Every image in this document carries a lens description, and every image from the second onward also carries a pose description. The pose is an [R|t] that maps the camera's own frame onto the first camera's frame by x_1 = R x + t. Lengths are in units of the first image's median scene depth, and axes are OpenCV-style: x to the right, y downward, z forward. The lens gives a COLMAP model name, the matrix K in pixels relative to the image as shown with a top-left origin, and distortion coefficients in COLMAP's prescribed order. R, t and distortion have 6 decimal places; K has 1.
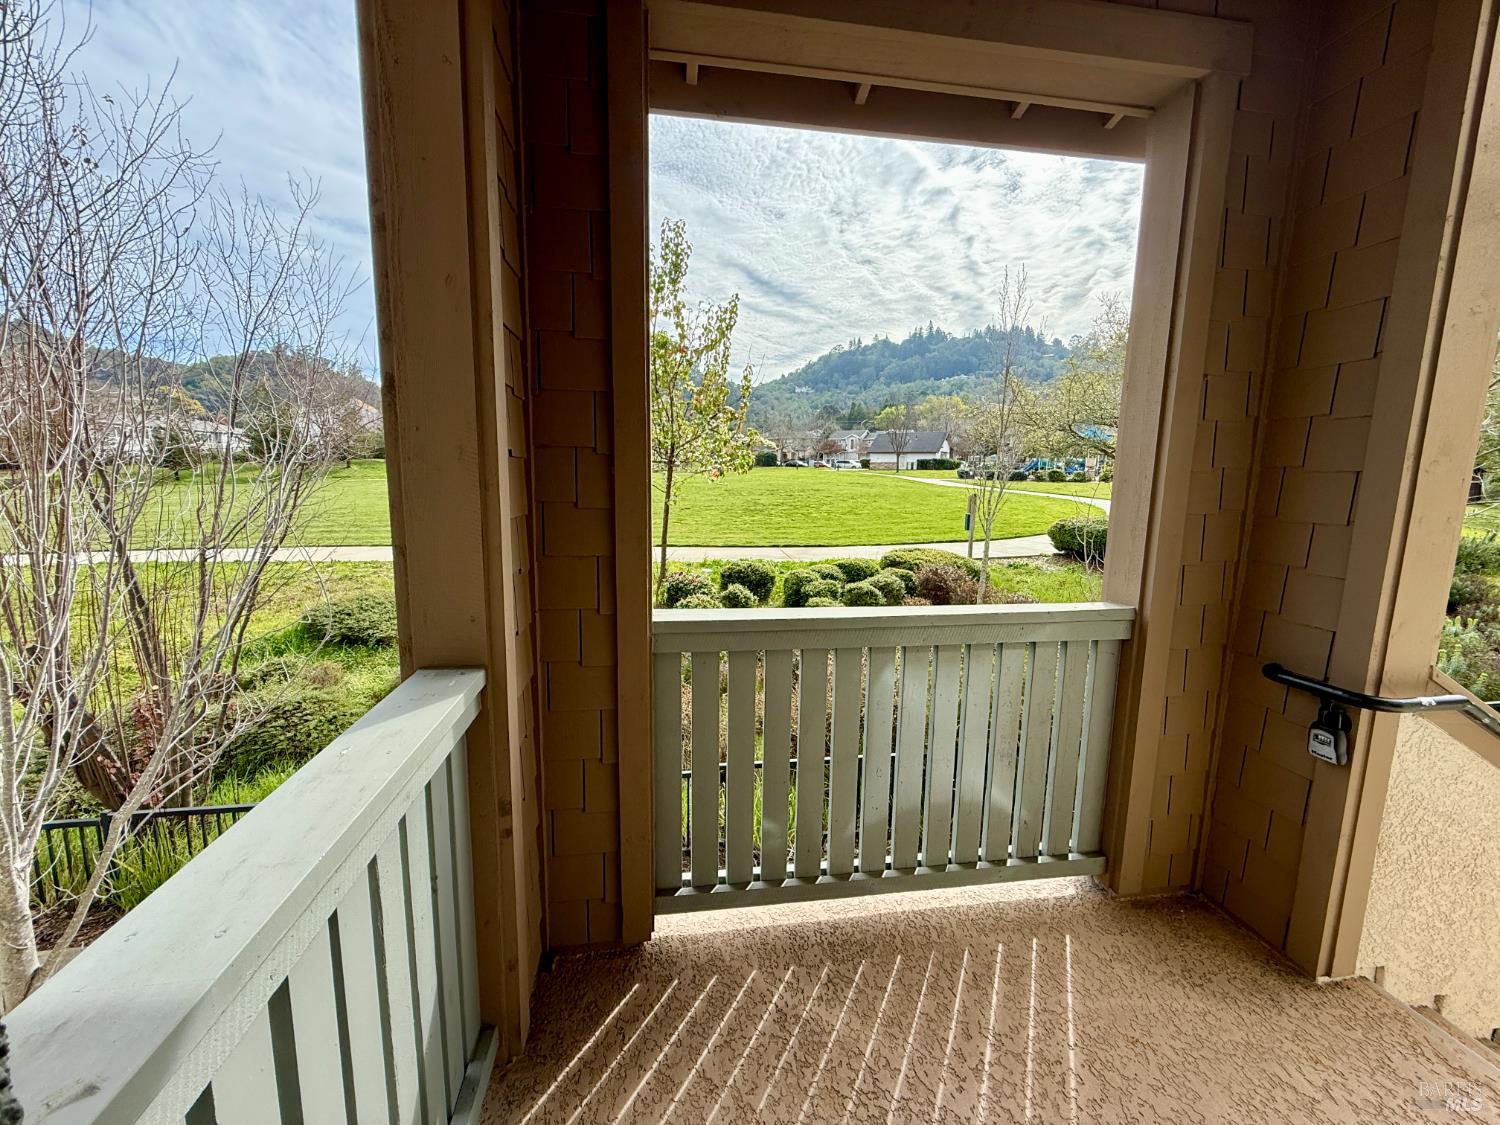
lens RADIAL K [[598.1, 0, 748.4], [0, 598.1, 561.1], [0, 0, 1]] dist [-0.000979, 0.000057]
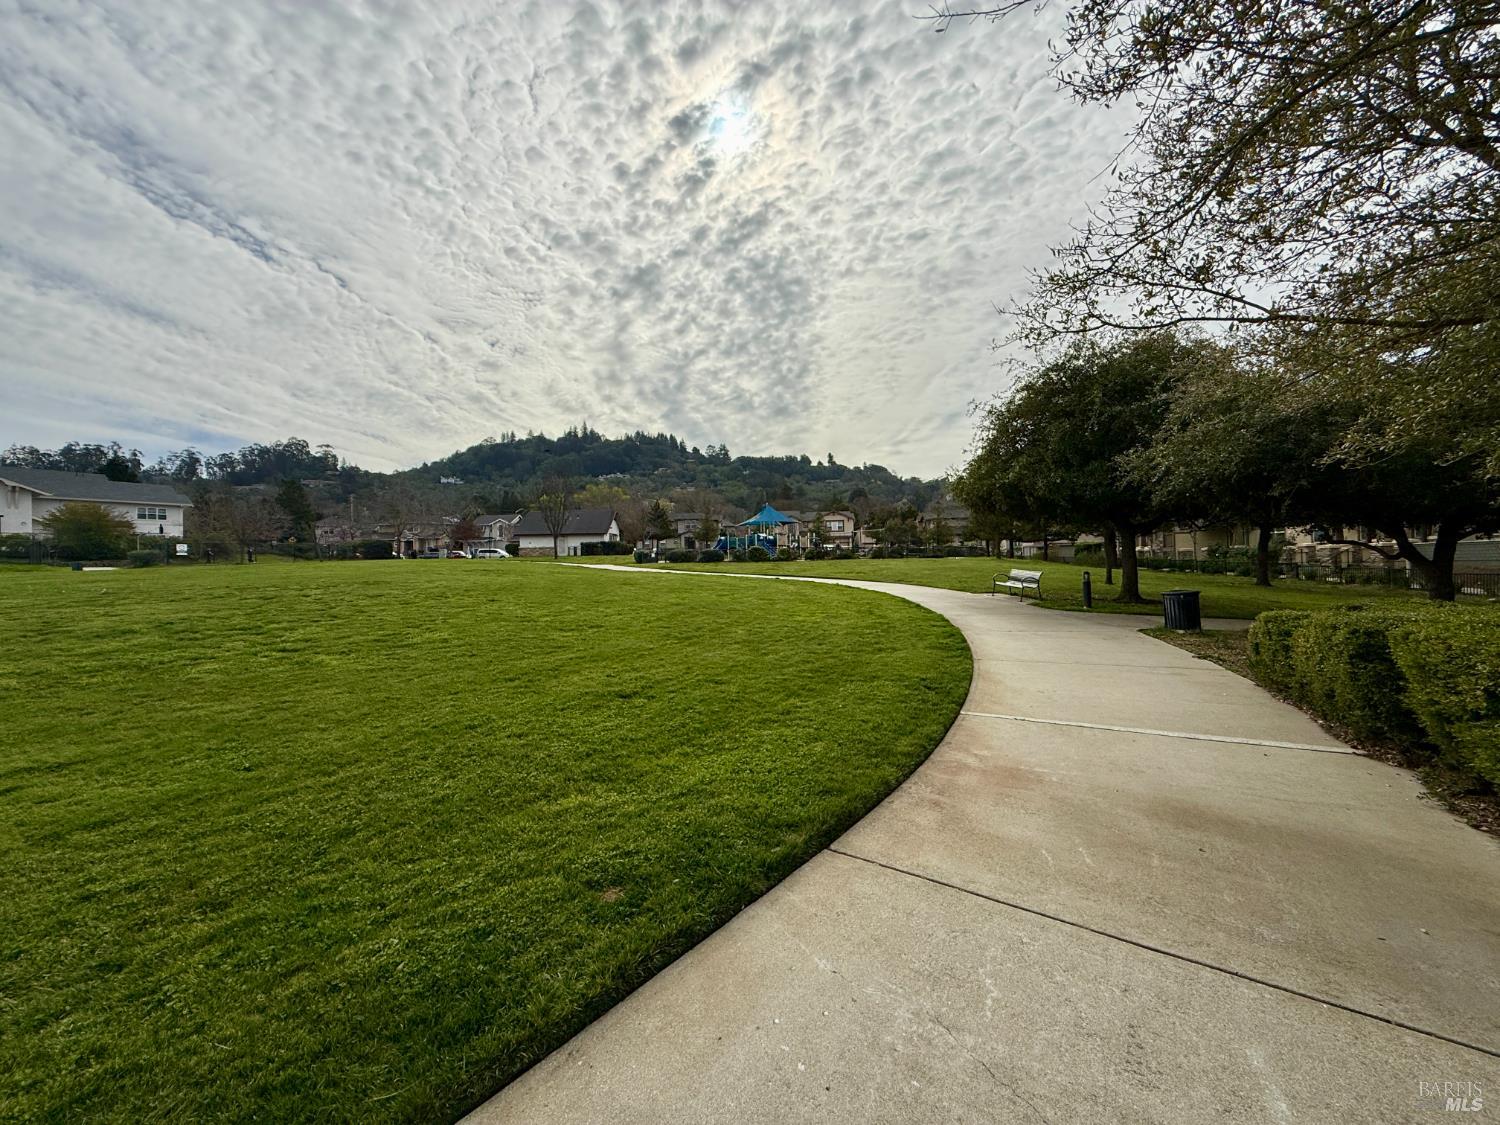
lens RADIAL K [[598.1, 0, 751.9], [0, 598.1, 565.9], [0, 0, 1]] dist [-0.000979, 0.000057]
pose [[0.852356, -0.027384, 0.522244, 0.054396], [0.104165, 0.987508, -0.118226, -0.020049], [-0.512483, 0.155170, 0.844561, 0.196181]]
